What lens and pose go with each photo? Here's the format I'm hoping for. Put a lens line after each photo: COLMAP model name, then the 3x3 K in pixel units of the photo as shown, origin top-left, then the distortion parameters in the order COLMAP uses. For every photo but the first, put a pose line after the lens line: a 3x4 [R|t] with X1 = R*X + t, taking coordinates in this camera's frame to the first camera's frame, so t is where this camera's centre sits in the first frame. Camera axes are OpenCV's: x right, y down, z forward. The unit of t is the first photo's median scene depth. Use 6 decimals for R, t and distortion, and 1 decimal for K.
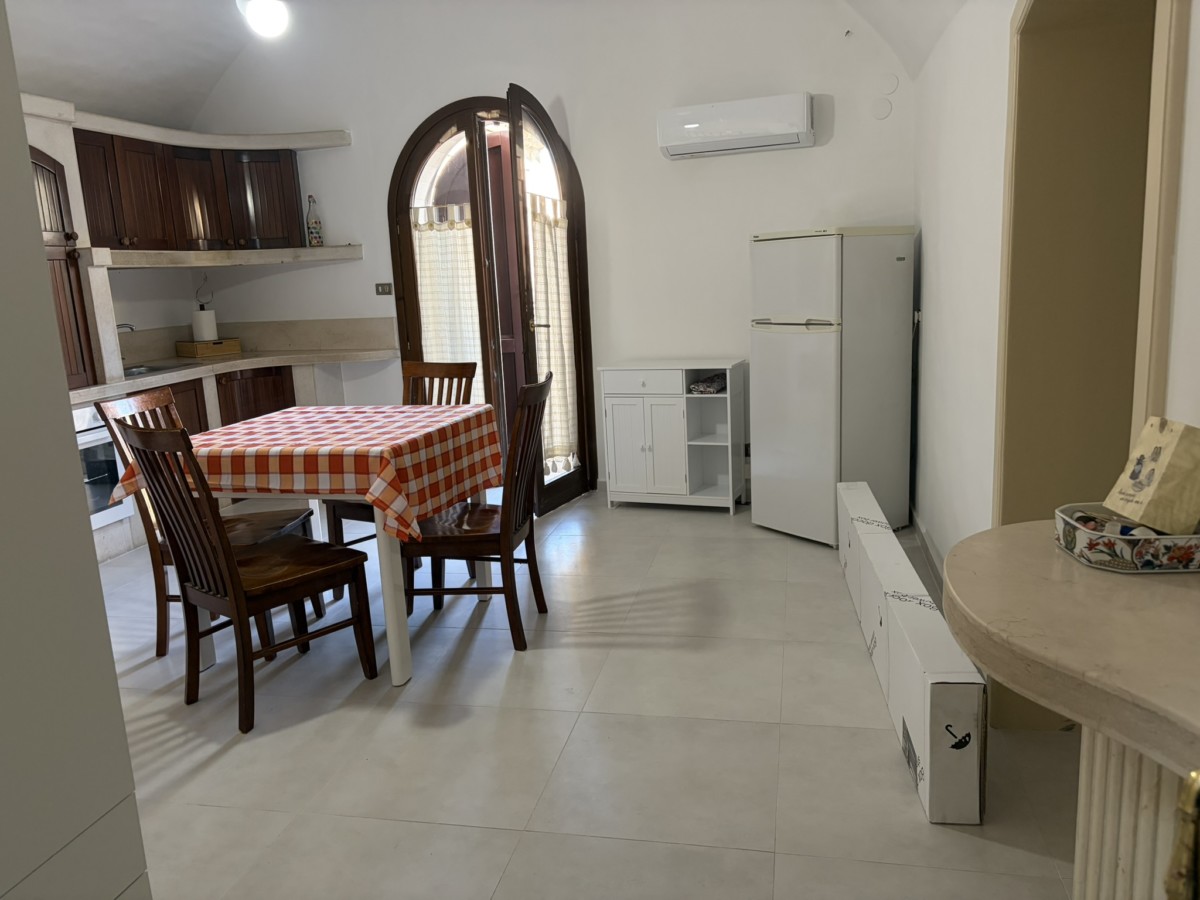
lens RADIAL K [[902.7, 0, 599.7], [0, 902.7, 447.6], [0, 0, 1]] dist [0.029970, -0.019896]
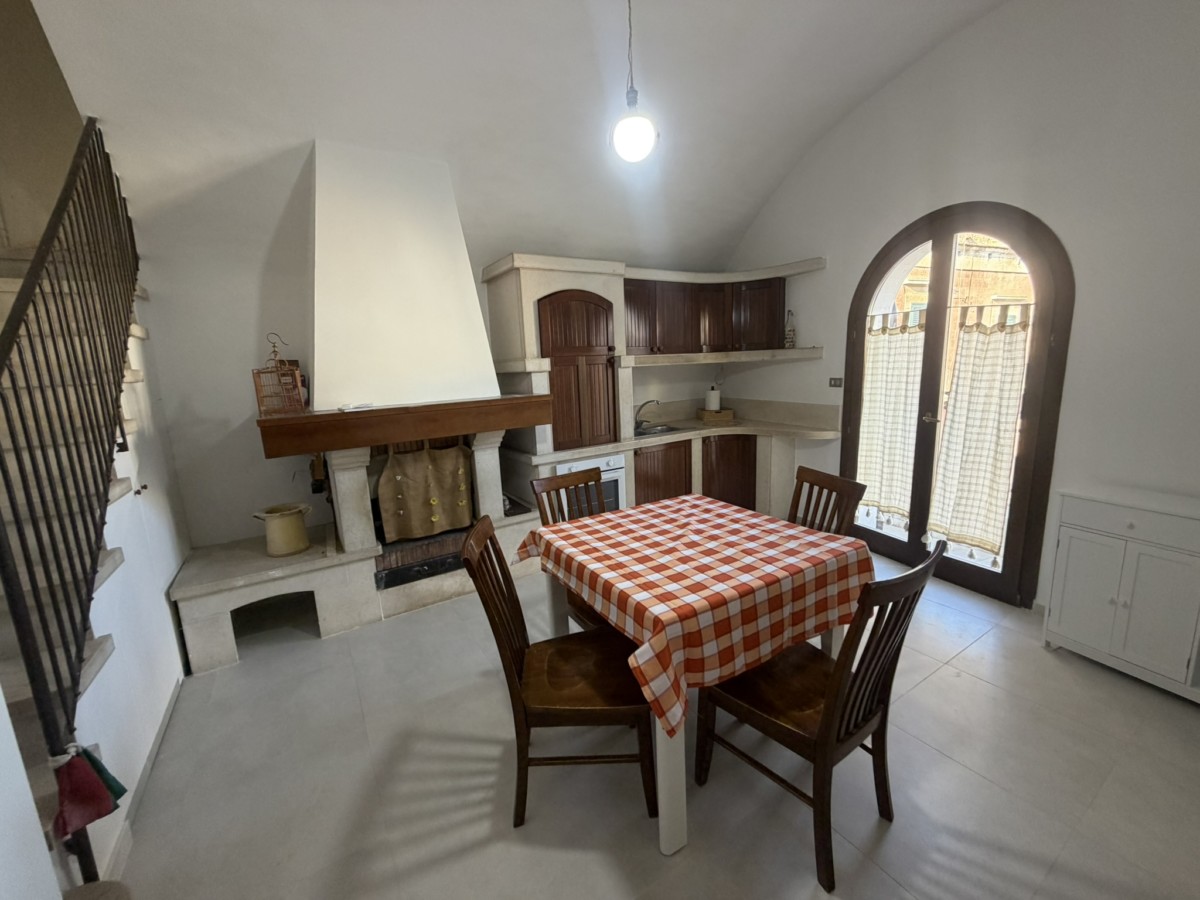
lens RADIAL K [[478.1, 0, 597.1], [0, 478.1, 450.8], [0, 0, 1]] dist [0.002394, 0.000601]
pose [[0.699348, 0.144678, -0.699986, 0.005520], [-0.131832, 0.988608, 0.072620, -0.090036], [0.702518, 0.041494, 0.710455, 0.318116]]
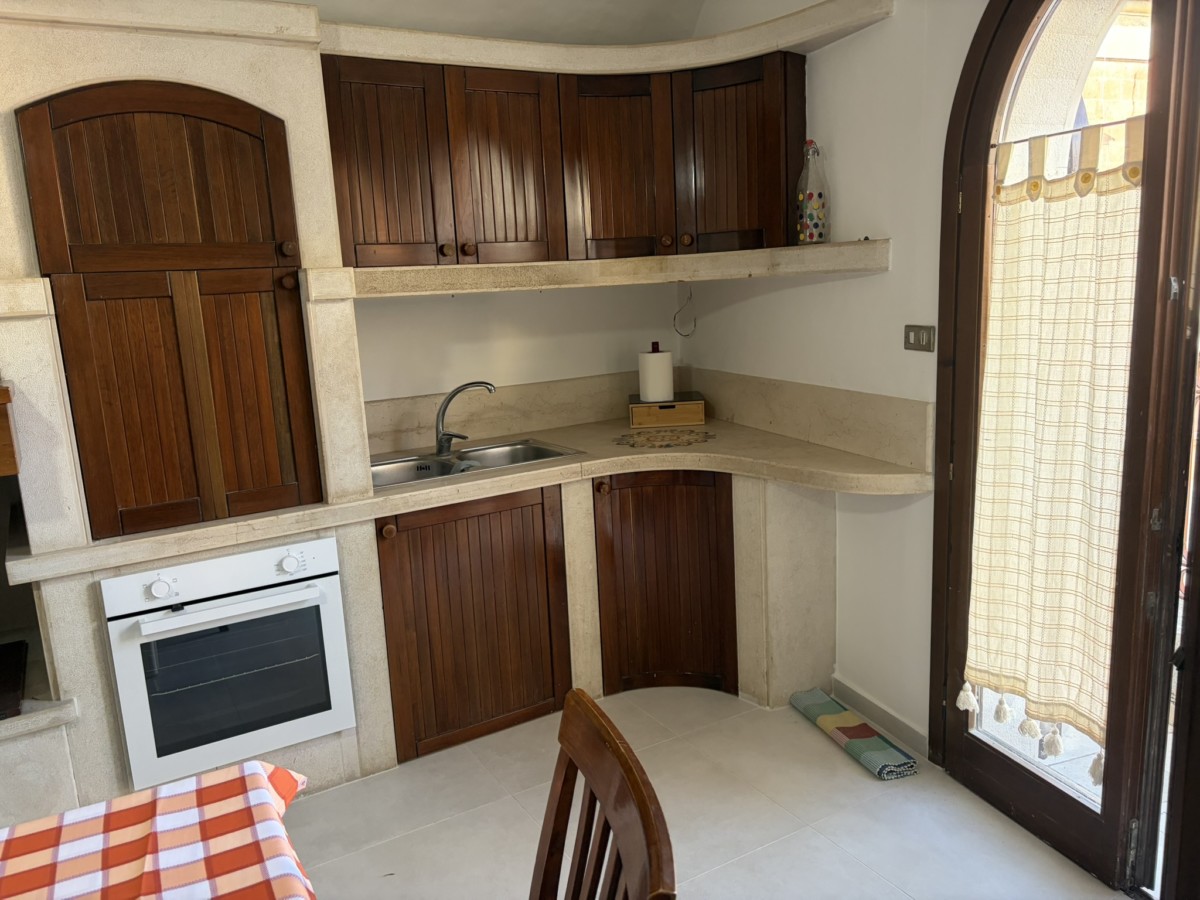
lens RADIAL K [[902.7, 0, 594.3], [0, 902.7, 455.1], [0, 0, 1]] dist [0.029970, -0.019896]
pose [[0.674127, 0.153516, -0.722485, -0.014963], [-0.126696, 0.987698, 0.091653, -0.143261], [0.727668, 0.029750, 0.685284, 0.597394]]
